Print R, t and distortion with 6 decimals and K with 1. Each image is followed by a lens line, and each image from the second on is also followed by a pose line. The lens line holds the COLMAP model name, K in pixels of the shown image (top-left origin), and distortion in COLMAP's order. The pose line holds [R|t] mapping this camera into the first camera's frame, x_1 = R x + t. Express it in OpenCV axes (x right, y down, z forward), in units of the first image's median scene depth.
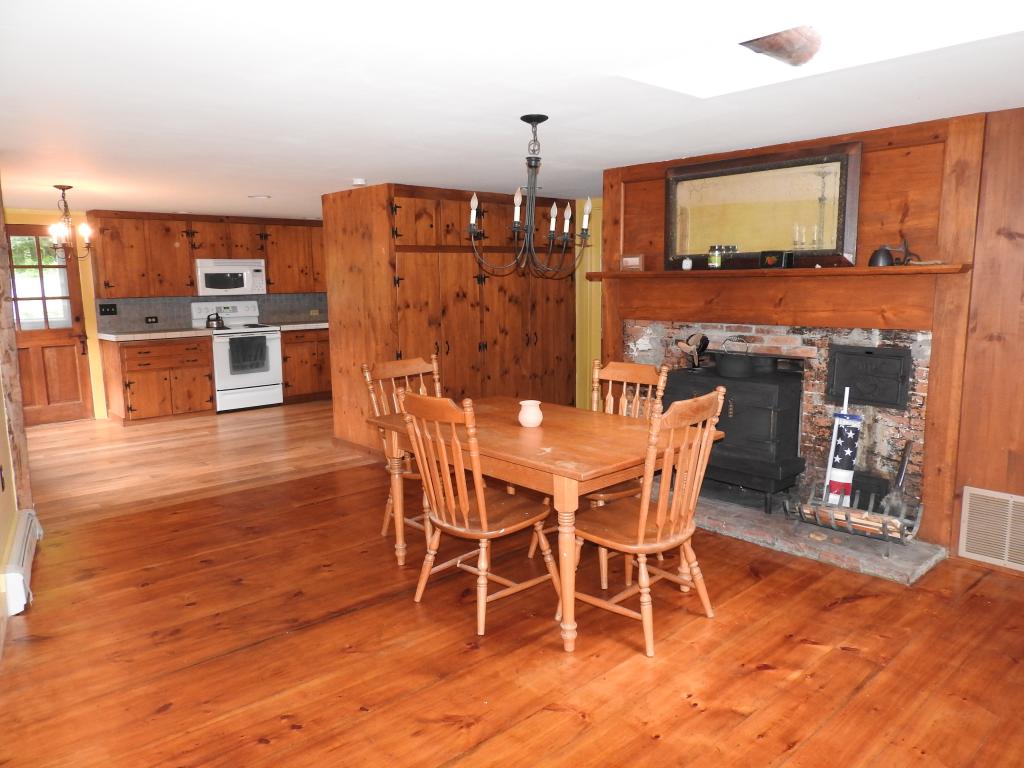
lens RADIAL K [[731.6, 0, 508.4], [0, 731.6, 386.4], [0, 0, 1]] dist [0.014303, -0.017474]
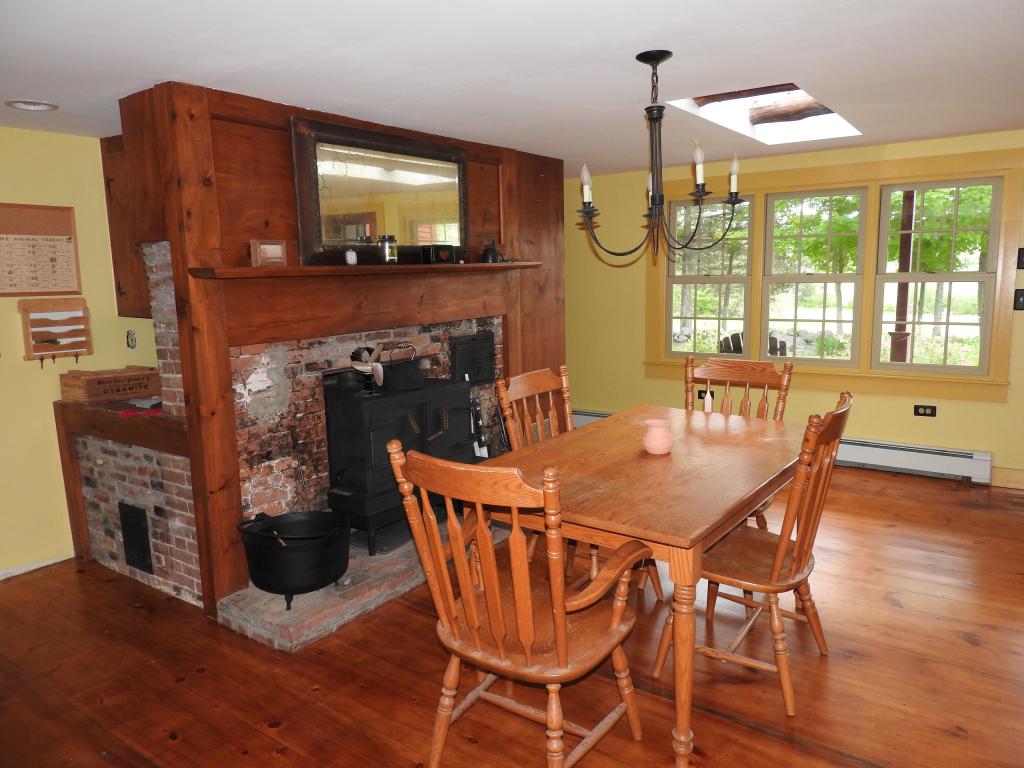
lens RADIAL K [[731.6, 0, 509.4], [0, 731.6, 386.3], [0, 0, 1]] dist [0.014303, -0.017474]
pose [[-0.194656, -0.140766, 0.970718, -0.616446], [0.173569, 0.969088, 0.175335, -0.163711], [-0.965393, 0.202617, -0.164206, 1.143099]]
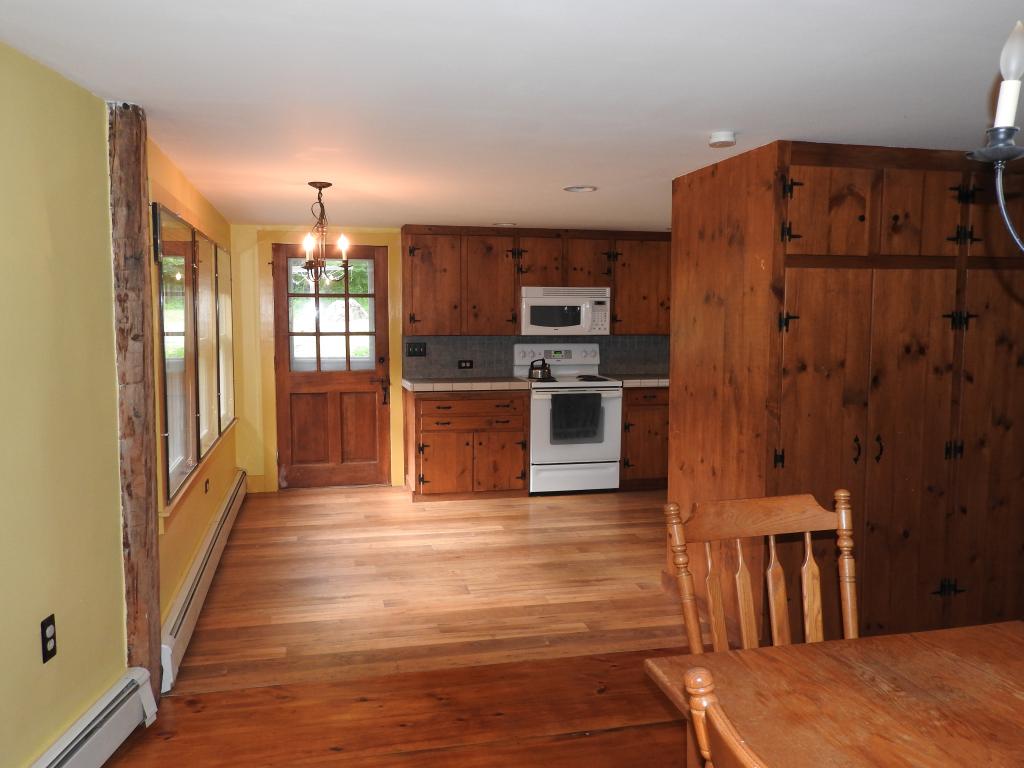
lens RADIAL K [[824.2, 0, 509.3], [0, 824.2, 383.5], [0, 0, 1]] dist [0.023853, -0.022990]
pose [[0.873880, 0.055590, -0.482953, -0.024266], [-0.086303, 0.995401, -0.041587, -0.040433], [0.478420, 0.078023, 0.874658, 0.274363]]
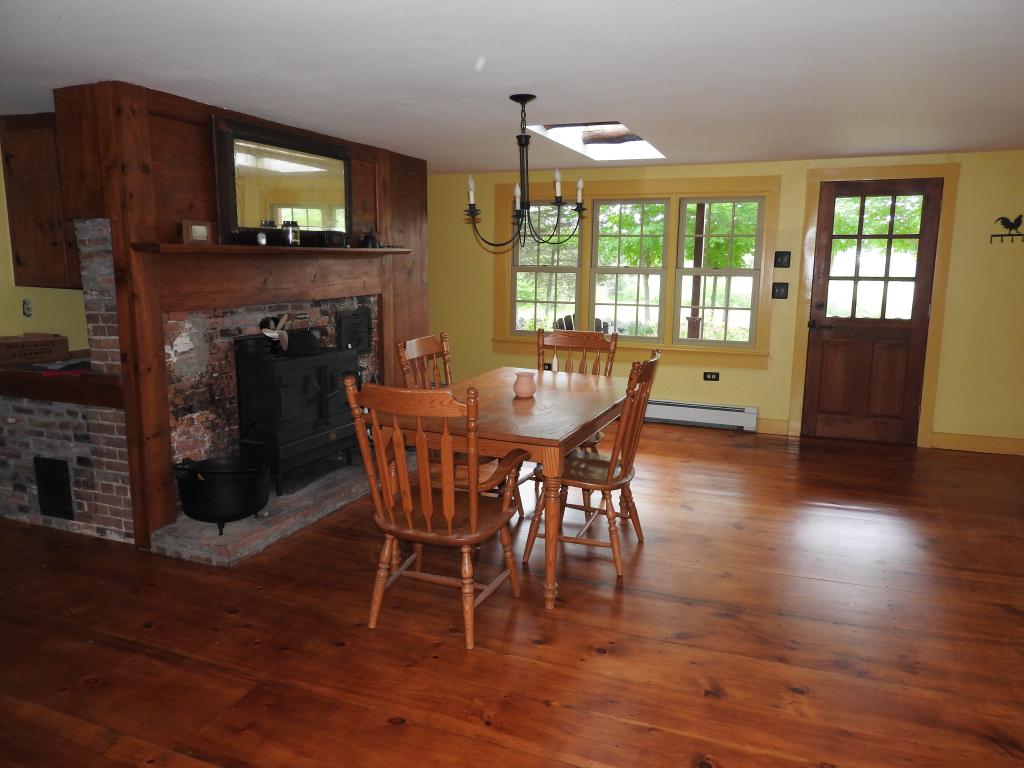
lens RADIAL K [[731.6, 0, 507.8], [0, 731.6, 387.0], [0, 0, 1]] dist [0.014303, -0.017474]
pose [[-0.416677, -0.153067, 0.896075, -0.793576], [0.132003, 0.965087, 0.226237, -0.178736], [-0.899419, 0.212552, -0.381925, 1.274448]]
